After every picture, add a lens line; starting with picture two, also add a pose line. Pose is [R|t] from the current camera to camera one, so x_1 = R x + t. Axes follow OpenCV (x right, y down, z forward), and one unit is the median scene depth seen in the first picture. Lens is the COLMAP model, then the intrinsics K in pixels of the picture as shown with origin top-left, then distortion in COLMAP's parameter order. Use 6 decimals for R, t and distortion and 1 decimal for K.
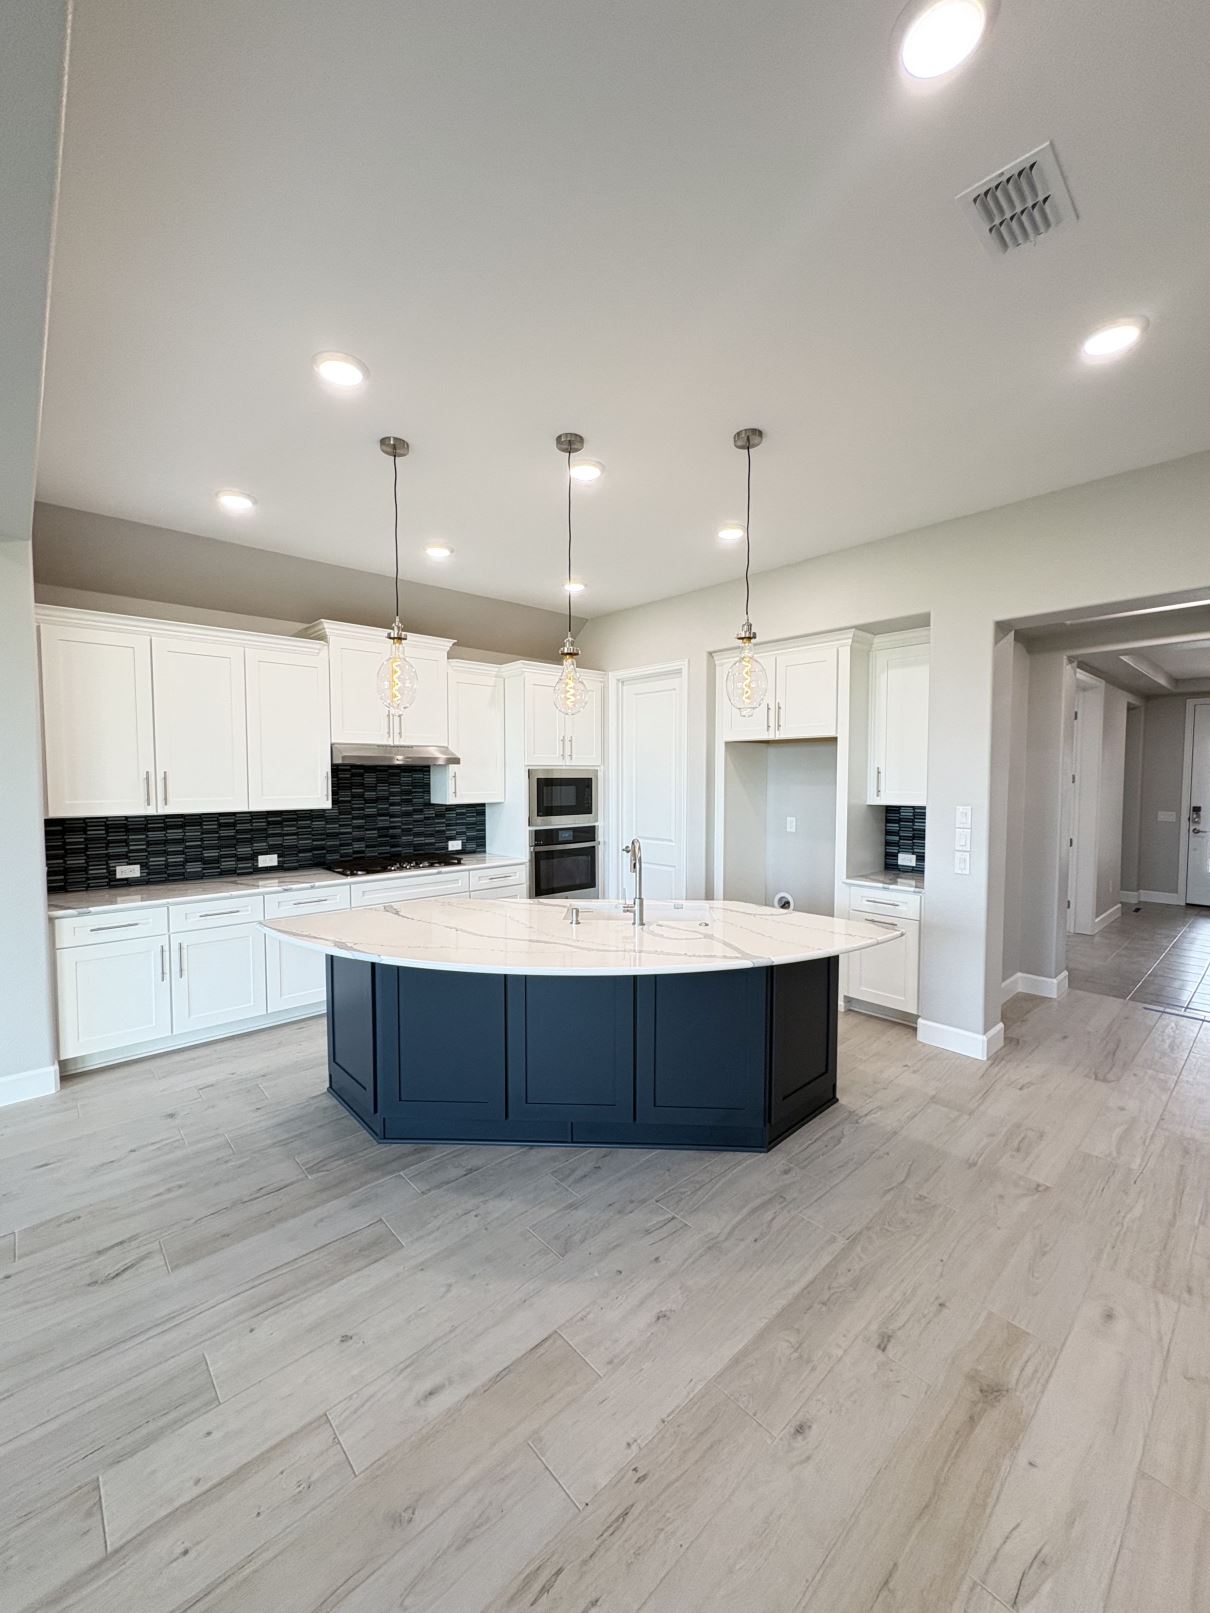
lens RADIAL K [[641.9, 0, 605.0], [0, 641.9, 806.5], [0, 0, 1]] dist [-0.002595, 0.000257]
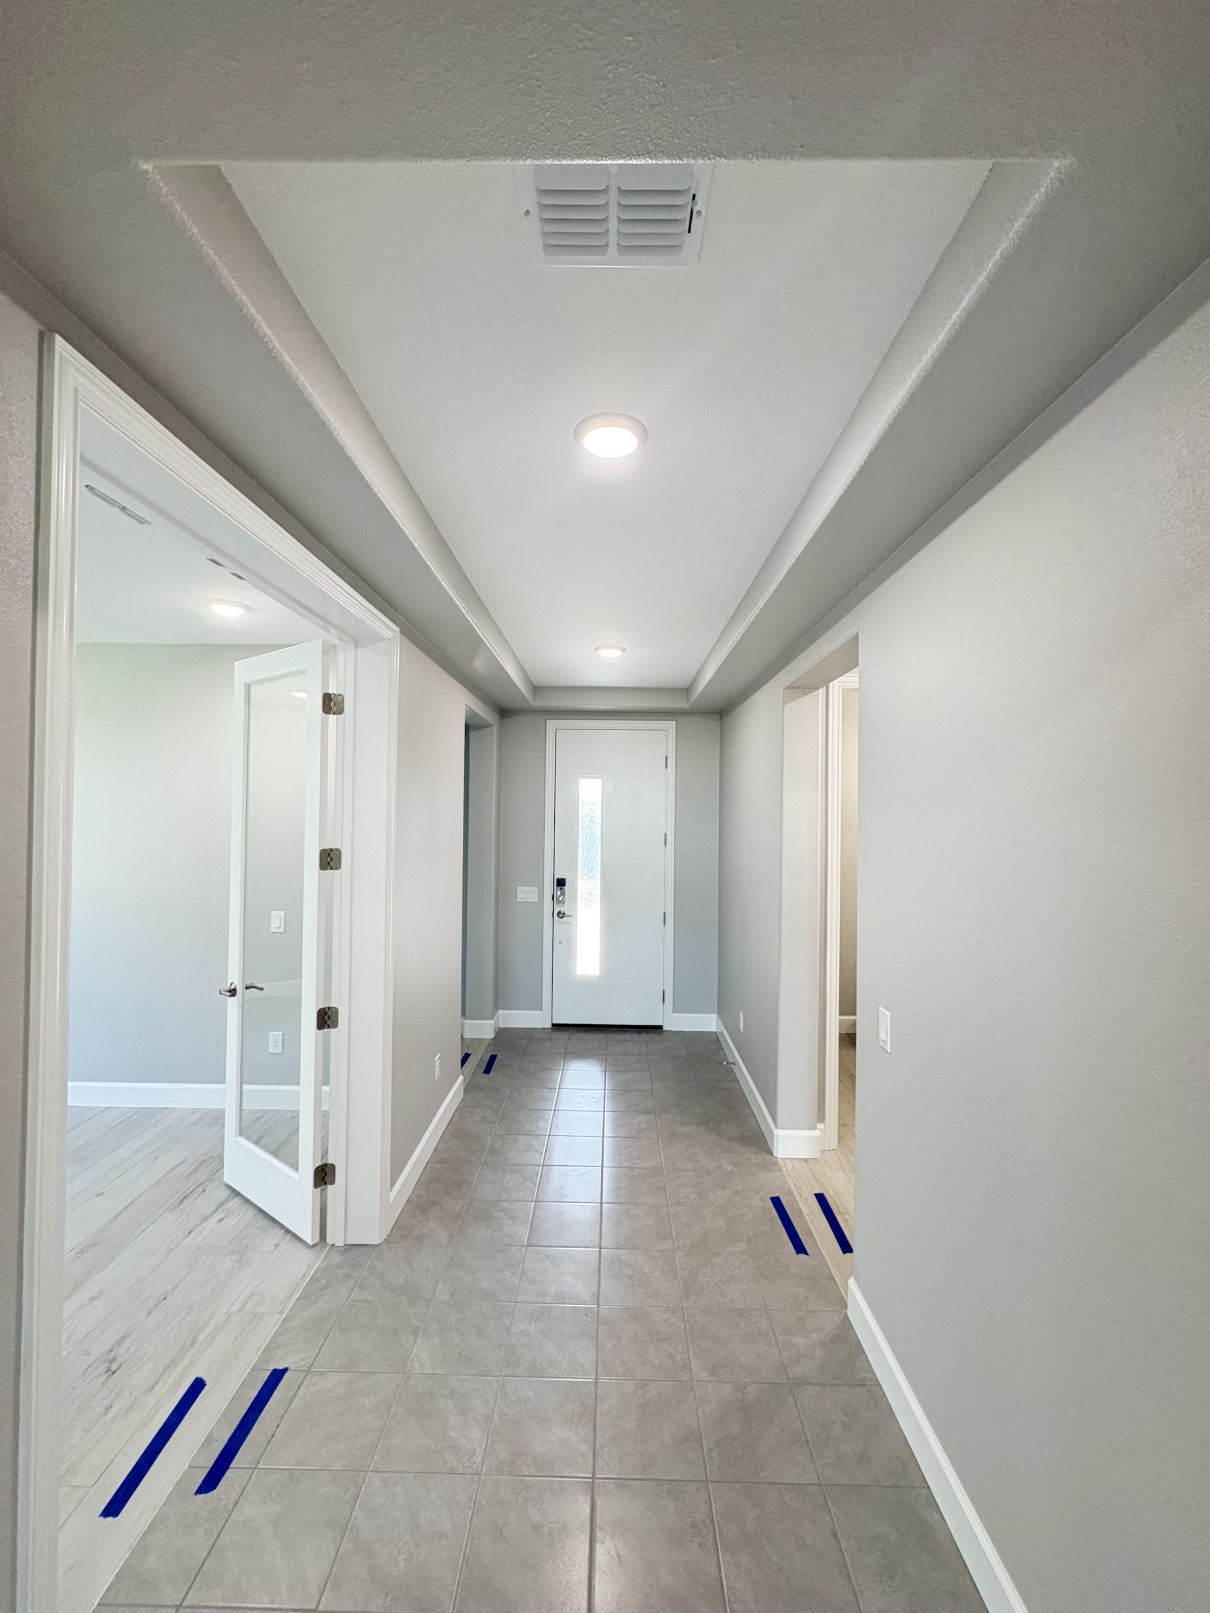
lens RADIAL K [[641.9, 0, 605.0], [0, 641.9, 806.5], [0, 0, 1]] dist [-0.002595, 0.000257]
pose [[0.684108, 0.017693, 0.729166, 0.458700], [0.022096, 0.998744, -0.044966, -0.044370], [-0.729046, 0.046873, 0.682858, 0.498197]]
